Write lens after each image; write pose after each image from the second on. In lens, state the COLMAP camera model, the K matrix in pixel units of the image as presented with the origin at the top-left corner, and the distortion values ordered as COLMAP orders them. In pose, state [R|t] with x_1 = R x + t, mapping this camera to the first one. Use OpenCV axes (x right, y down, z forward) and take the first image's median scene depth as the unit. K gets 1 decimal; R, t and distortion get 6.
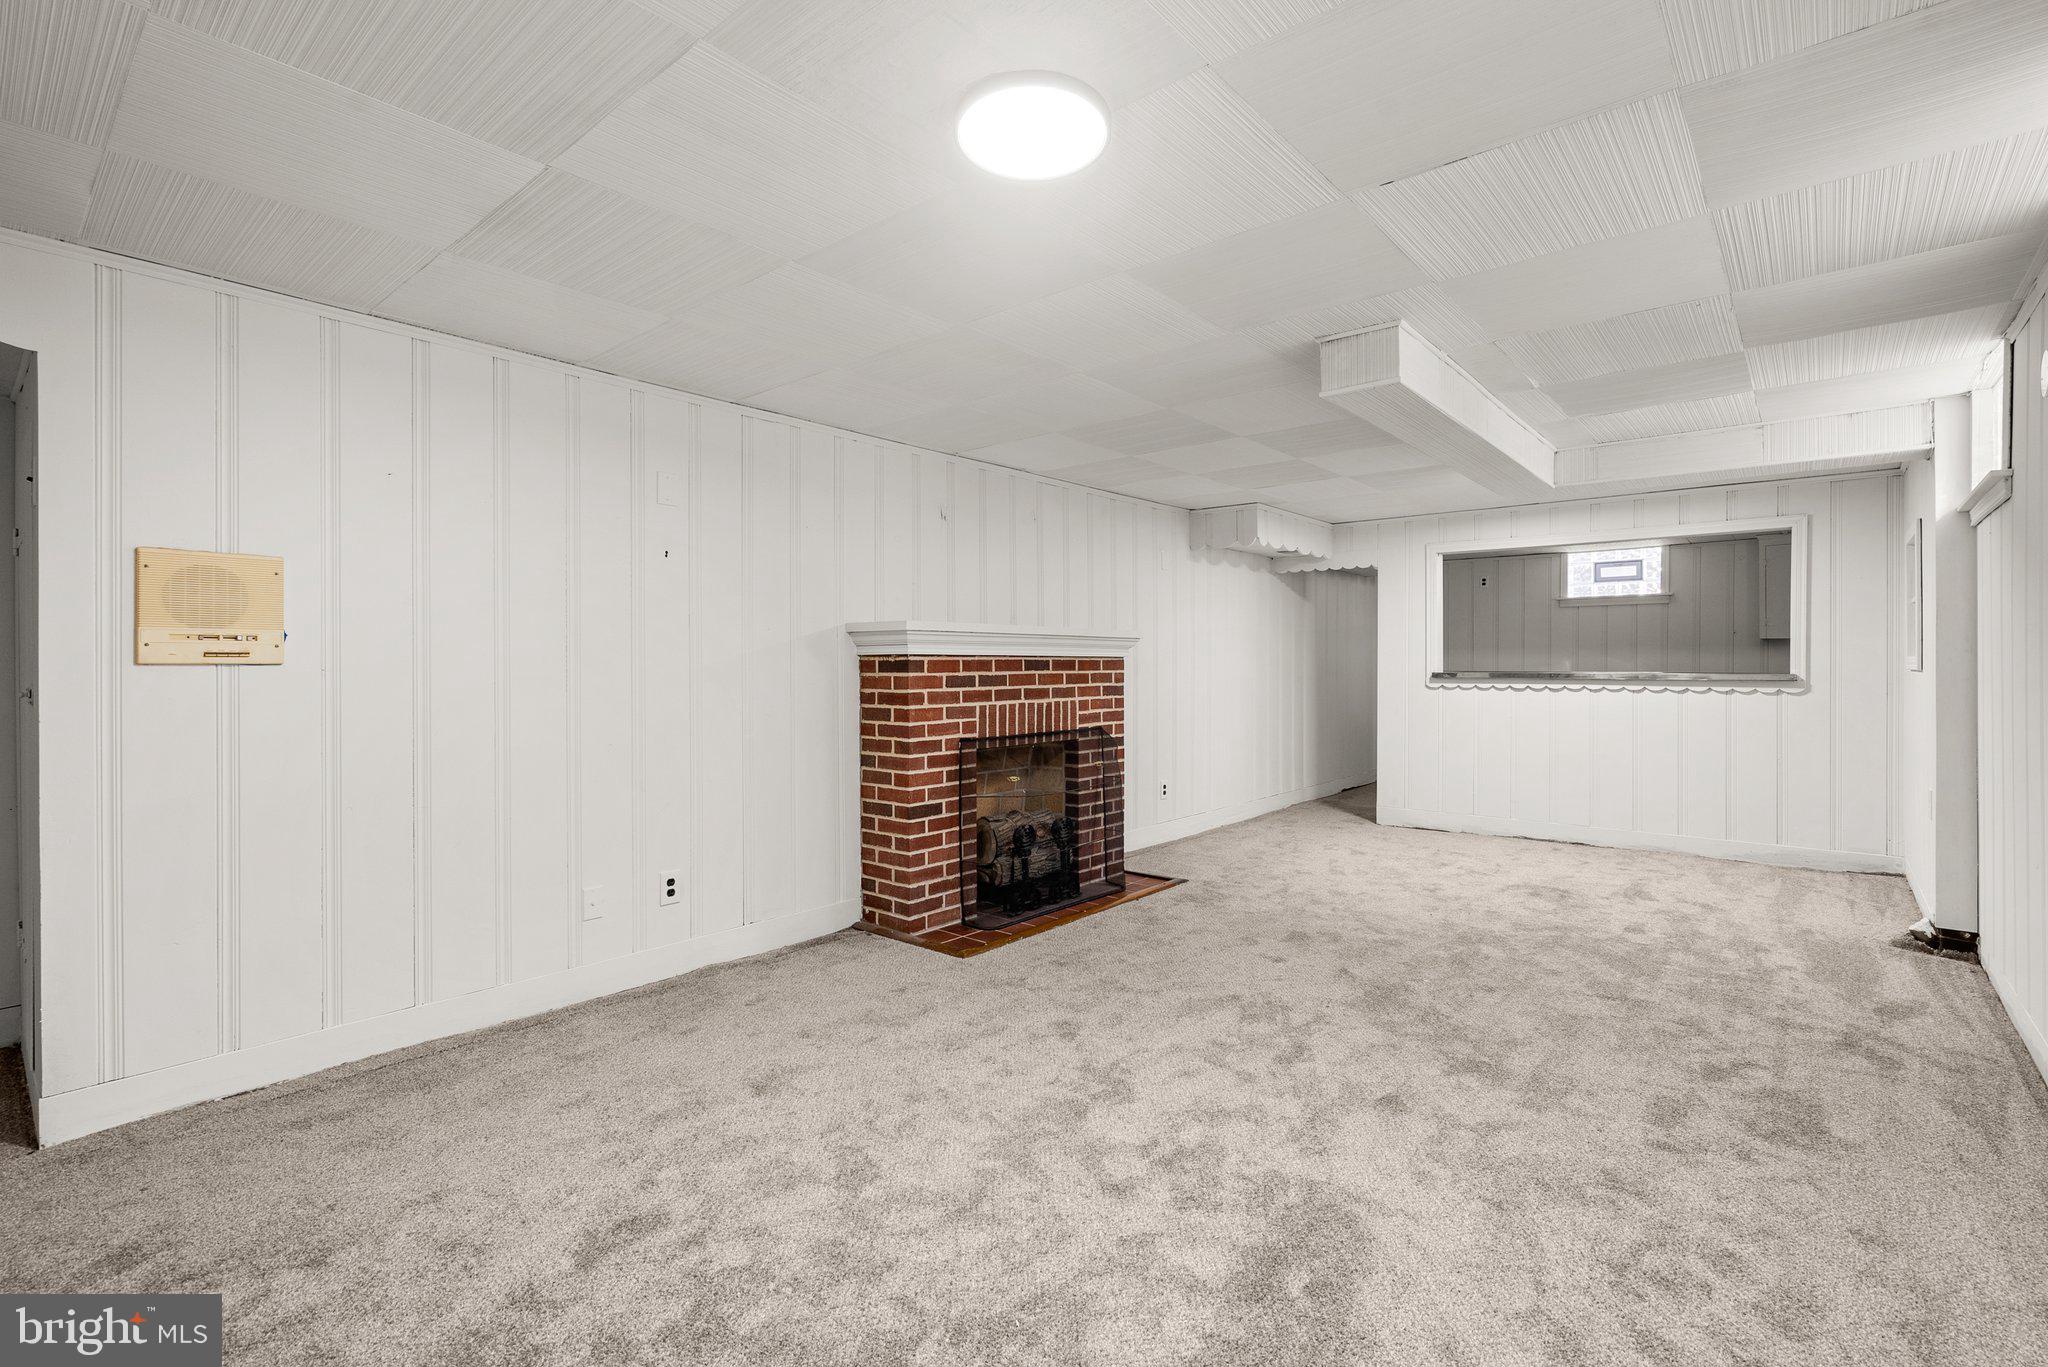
lens RADIAL K [[934.5, 0, 1023.4], [0, 934.5, 674.9], [0, 0, 1]] dist [-0.000619, 0.001192]
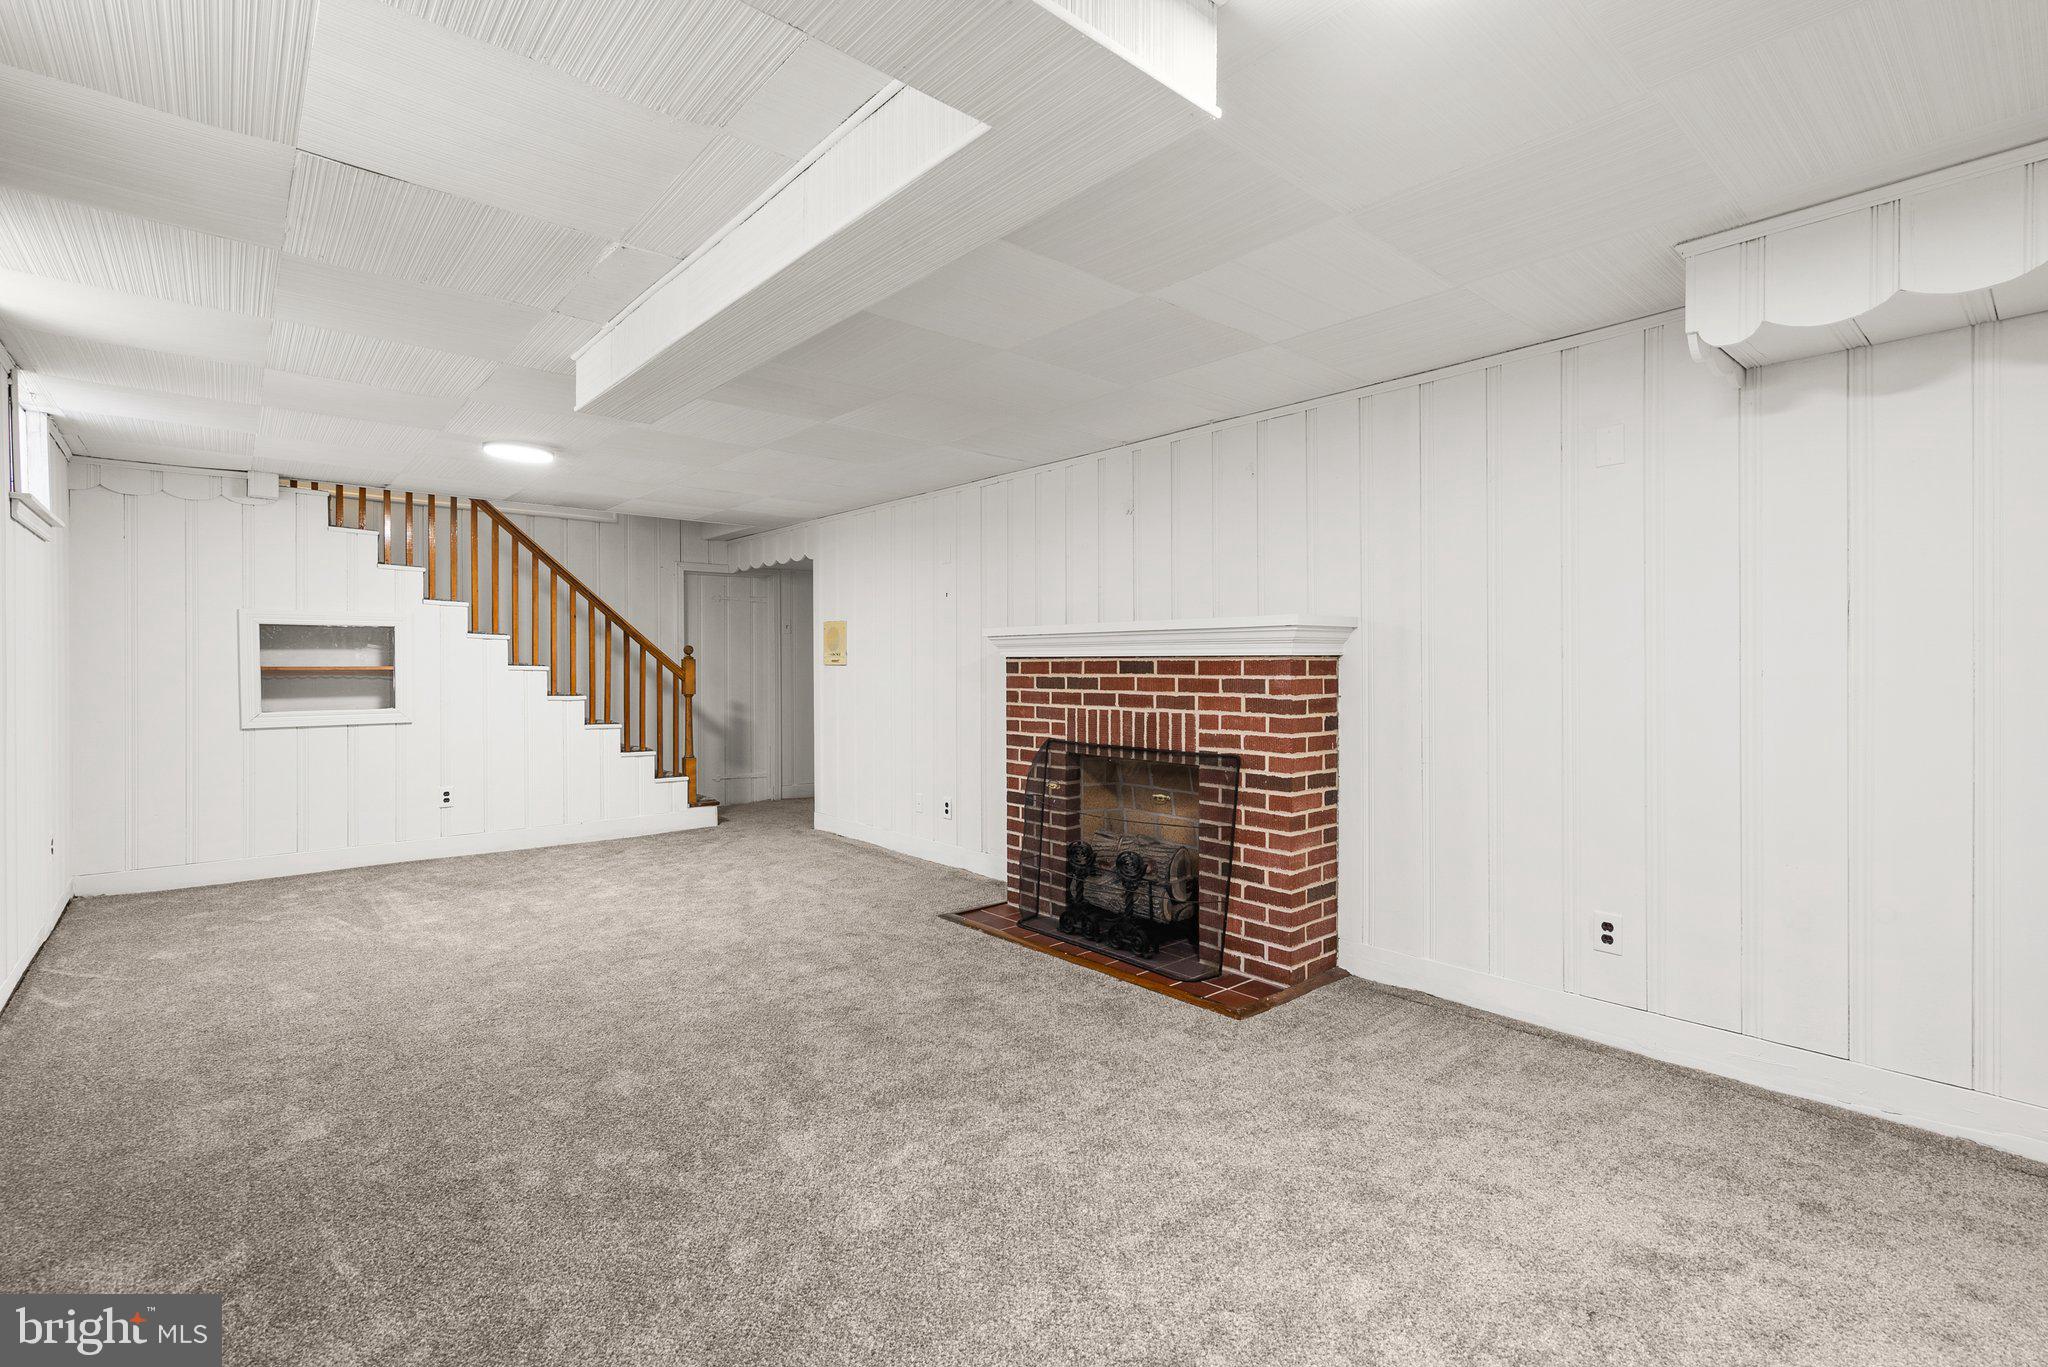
lens RADIAL K [[934.5, 0, 1023.7], [0, 934.5, 668.6], [0, 0, 1]] dist [-0.000619, 0.001192]
pose [[-0.141128, 0.007572, -0.989962, 0.878266], [-0.008958, 0.999920, 0.008925, -0.016146], [0.989951, 0.010127, -0.141049, 1.032601]]
